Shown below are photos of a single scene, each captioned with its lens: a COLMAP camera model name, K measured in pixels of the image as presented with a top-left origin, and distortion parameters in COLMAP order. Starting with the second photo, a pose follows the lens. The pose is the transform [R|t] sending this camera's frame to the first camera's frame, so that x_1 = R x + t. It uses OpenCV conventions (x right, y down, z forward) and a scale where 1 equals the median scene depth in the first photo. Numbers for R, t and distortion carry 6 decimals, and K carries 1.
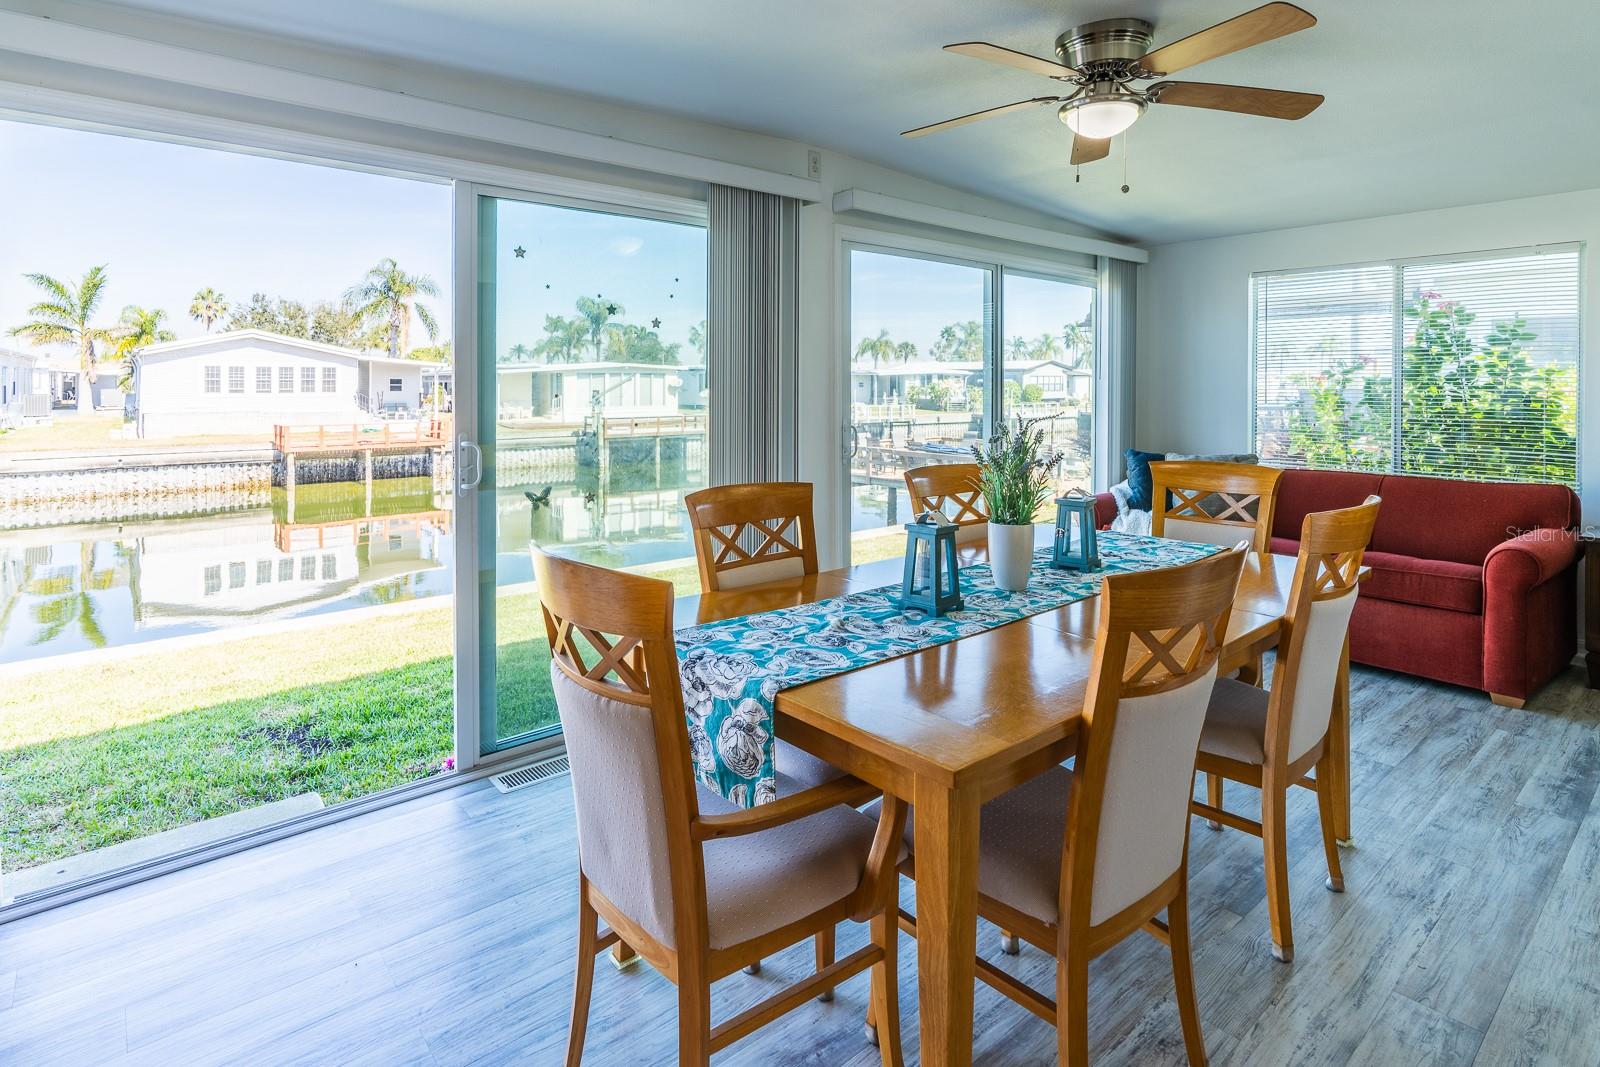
lens RADIAL K [[800.7, 0, 801.5], [0, 800.7, 388.4], [0, 0, 1]] dist [0.000319, 0.000539]
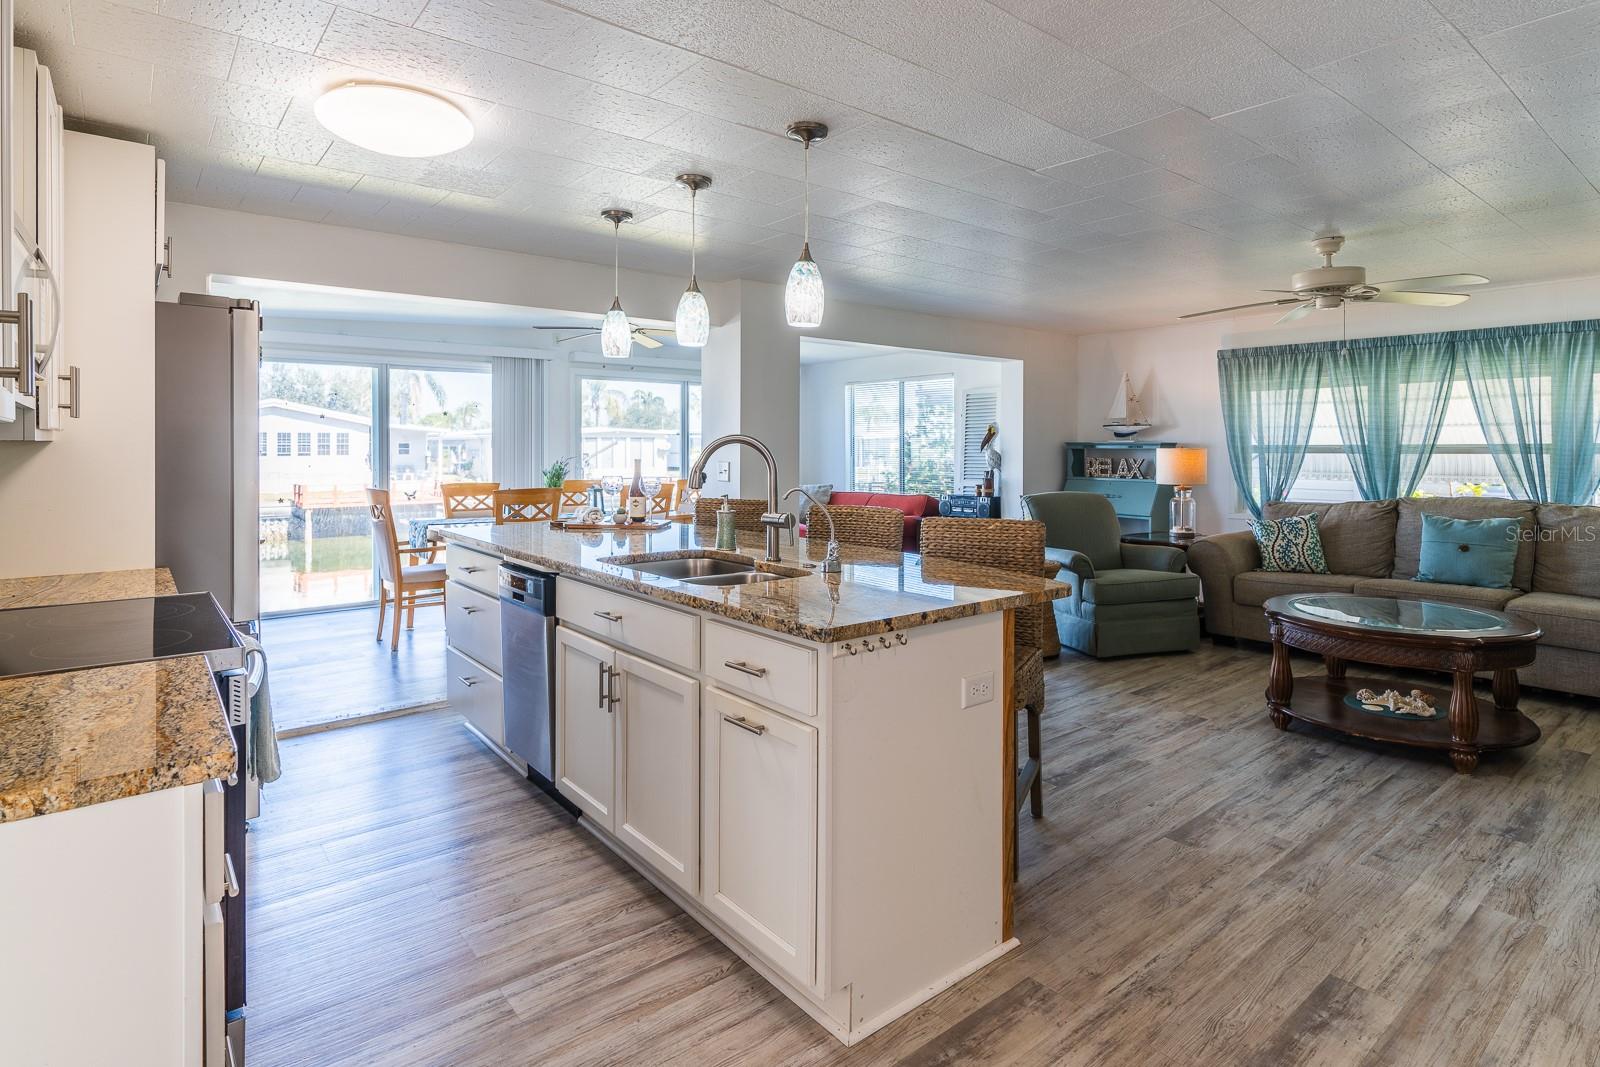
lens RADIAL K [[812.2, 0, 812.0], [0, 812.2, 449.2], [0, 0, 1]] dist [-0.002214, 0.000755]
pose [[0.999913, -0.002533, -0.012907, 0.260564], [0.002491, 0.999992, -0.003248, 0.004283], [0.012915, 0.003215, 0.999911, -0.403303]]
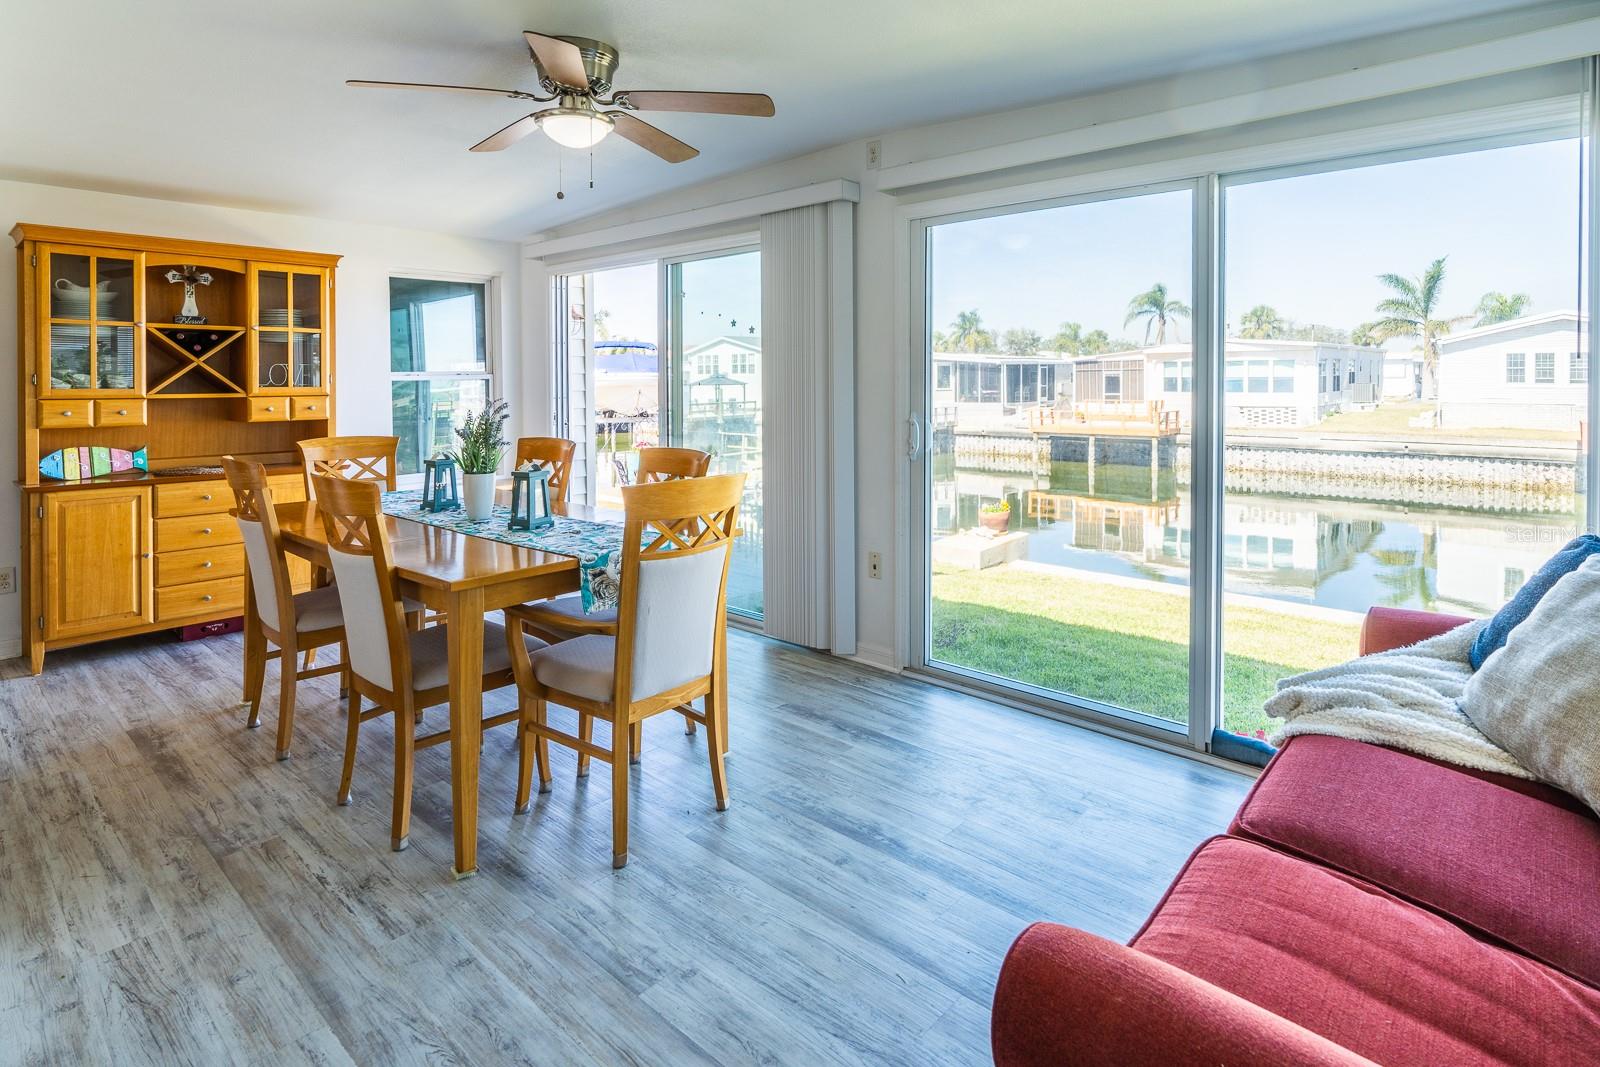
lens RADIAL K [[864.0, 0, 852.7], [0, 864.0, 386.1], [0, 0, 1]] dist [-0.000357, -0.000037]
pose [[0.157858, 0.009692, -0.987414, 0.410608], [-0.000261, 0.999952, 0.009773, -0.000622], [0.987462, -0.001285, 0.157853, 0.306834]]
